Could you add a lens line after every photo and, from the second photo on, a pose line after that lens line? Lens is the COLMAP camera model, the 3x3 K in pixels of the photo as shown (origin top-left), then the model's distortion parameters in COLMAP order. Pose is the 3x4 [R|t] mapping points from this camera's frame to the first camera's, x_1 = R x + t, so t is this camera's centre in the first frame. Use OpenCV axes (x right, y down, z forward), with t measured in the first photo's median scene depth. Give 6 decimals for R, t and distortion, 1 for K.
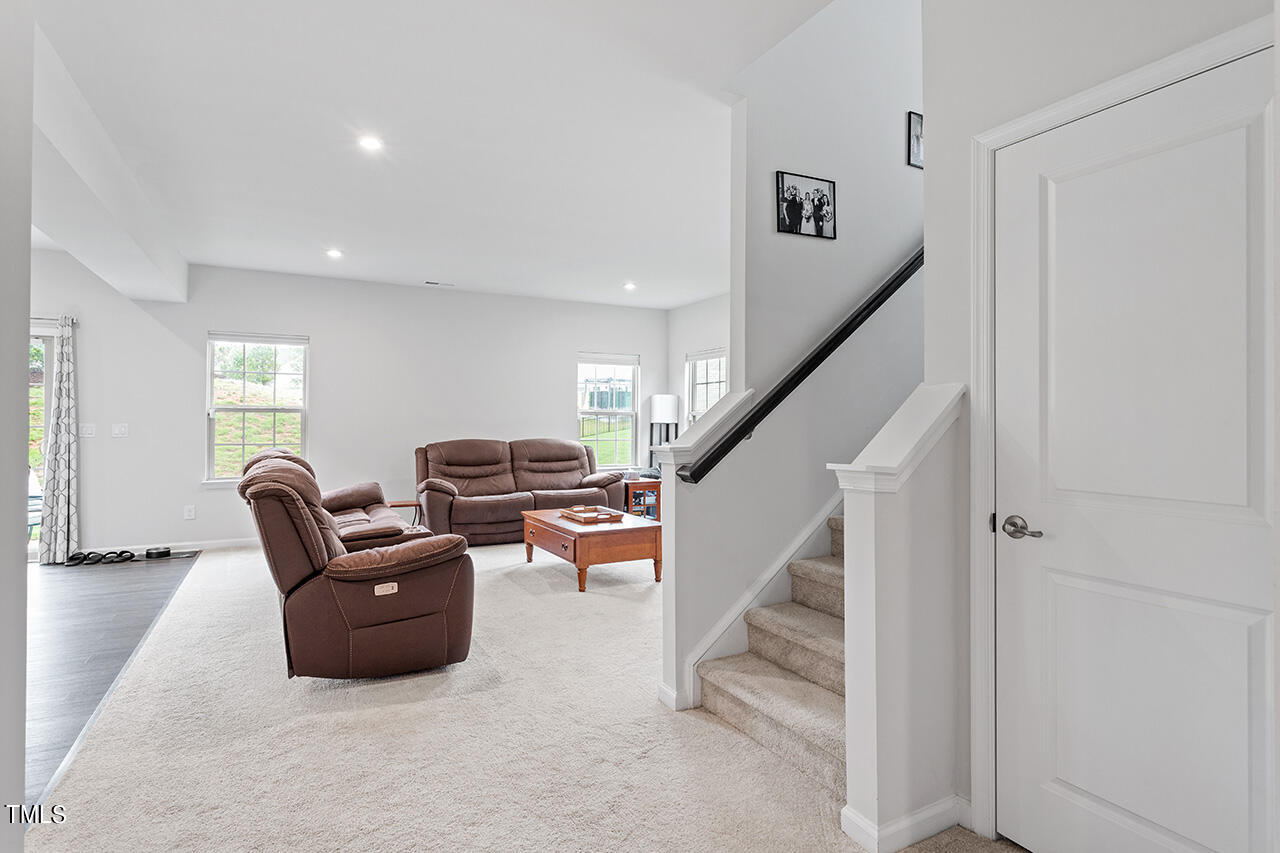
lens RADIAL K [[677.1, 0, 641.7], [0, 677.1, 421.8], [0, 0, 1]] dist [-0.002050, 0.000912]
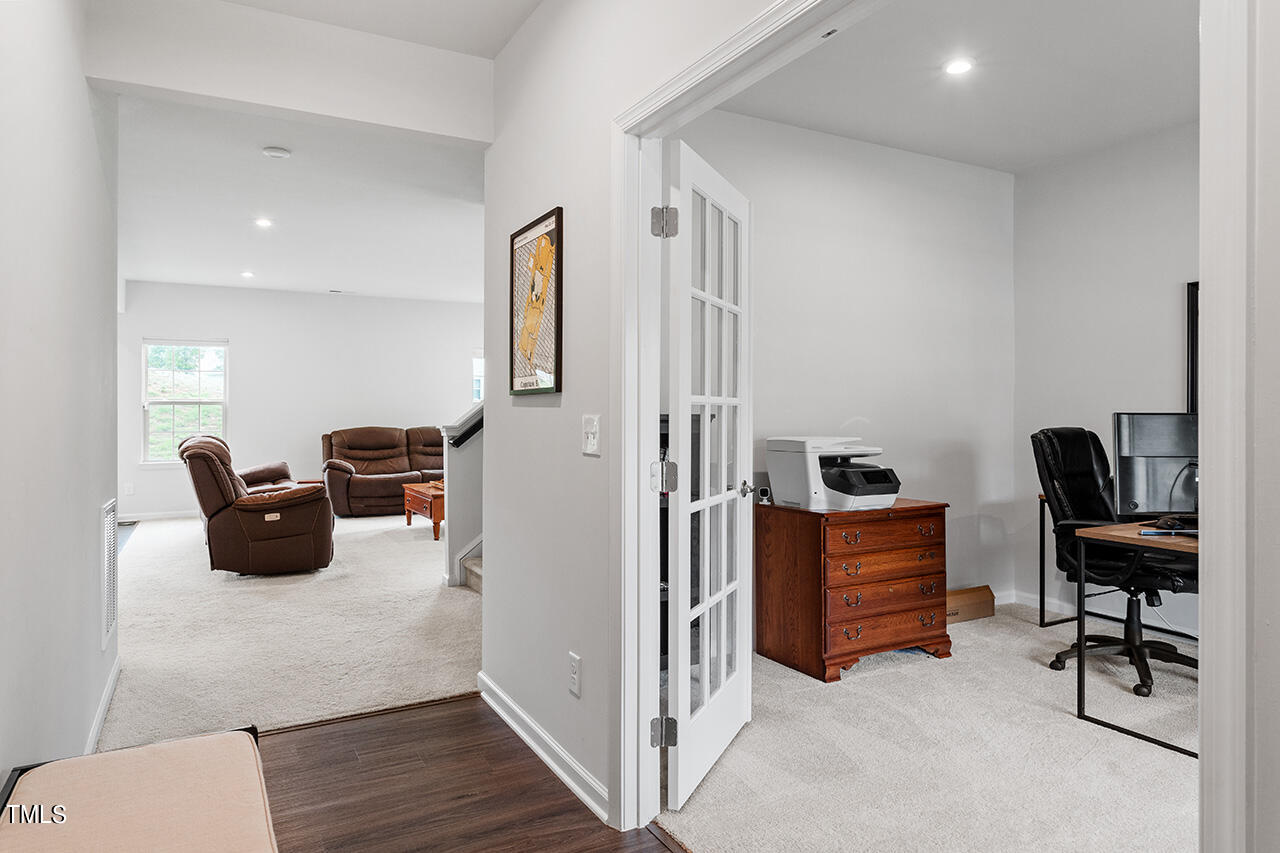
lens RADIAL K [[792.9, 0, 637.9], [0, 792.9, 417.3], [0, 0, 1]] dist [-0.004131, 0.009015]
pose [[0.999936, -0.006374, 0.009318, 0.212583], [0.006300, 0.999949, 0.007859, 0.001949], [-0.009368, -0.007800, 0.999926, -0.396628]]
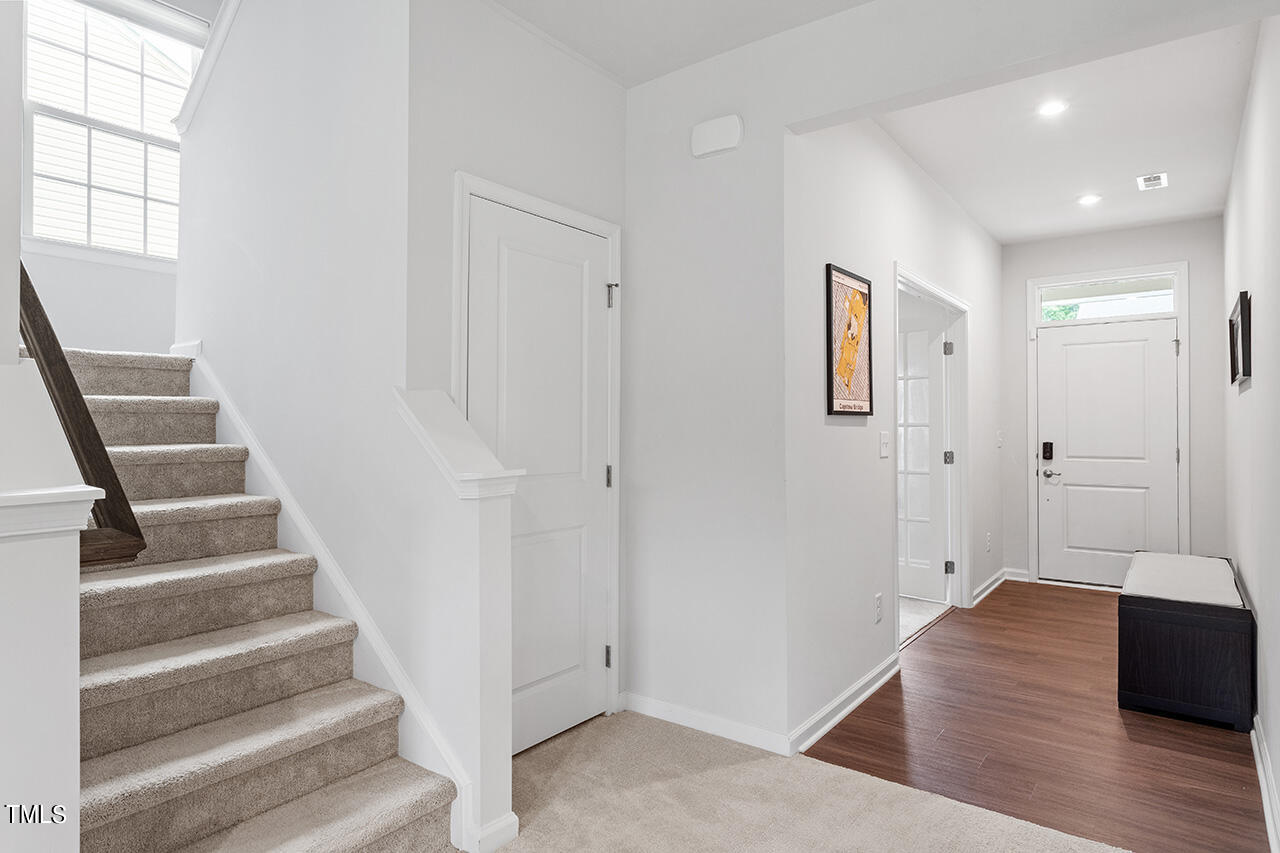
lens RADIAL K [[745.3, 0, 634.9], [0, 745.3, 422.2], [0, 0, 1]] dist [-0.005047, -0.000771]
pose [[-0.417560, -0.005610, 0.908632, -1.235332], [-0.004764, 0.999981, 0.003985, -0.019188], [-0.908637, -0.002664, -0.417579, 2.134201]]
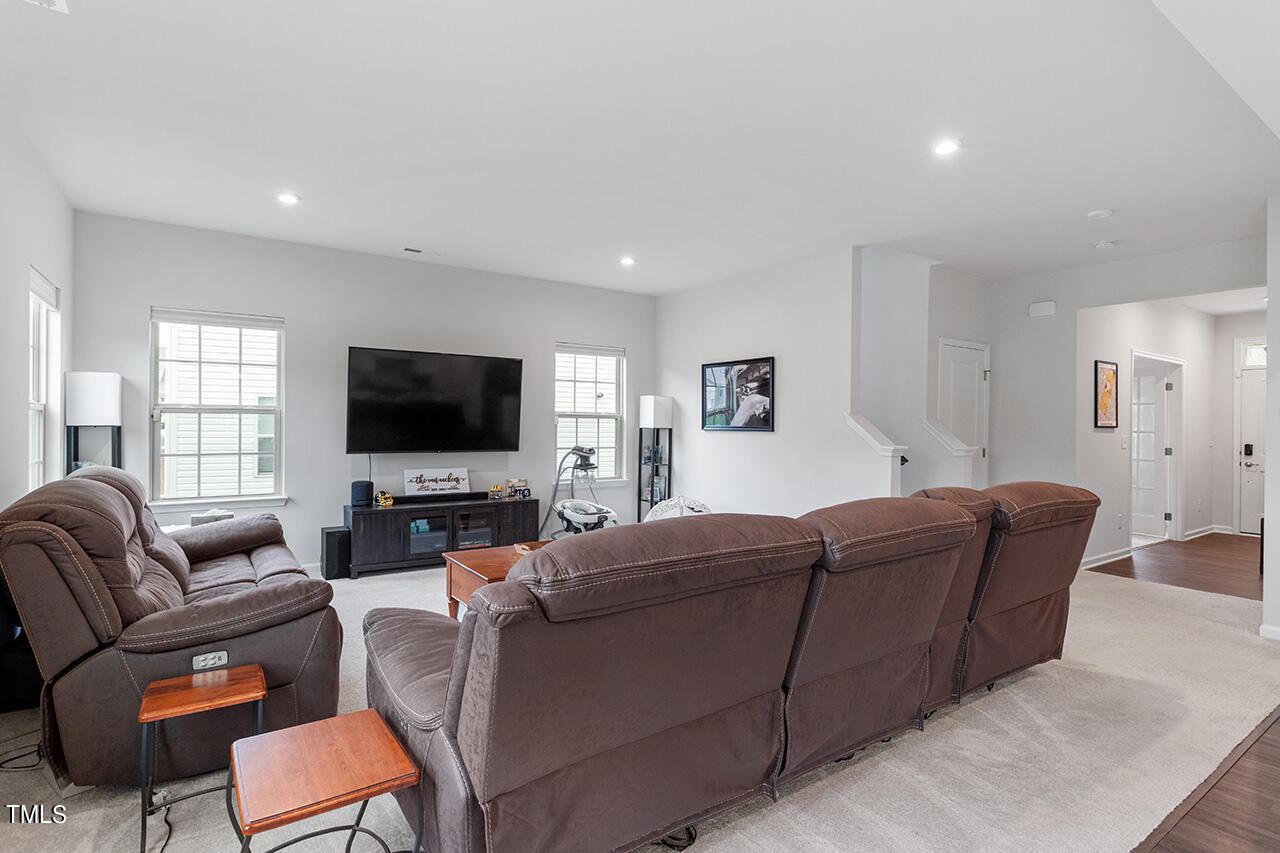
lens RADIAL K [[634.7, 0, 639.4], [0, 634.7, 419.0], [0, 0, 1]] dist [0.000097, 0.000236]
pose [[-0.109000, -0.009910, 0.993992, -2.359832], [-0.016120, 0.999836, 0.008201, -0.052052], [-0.993911, -0.015129, -0.109141, 3.224094]]
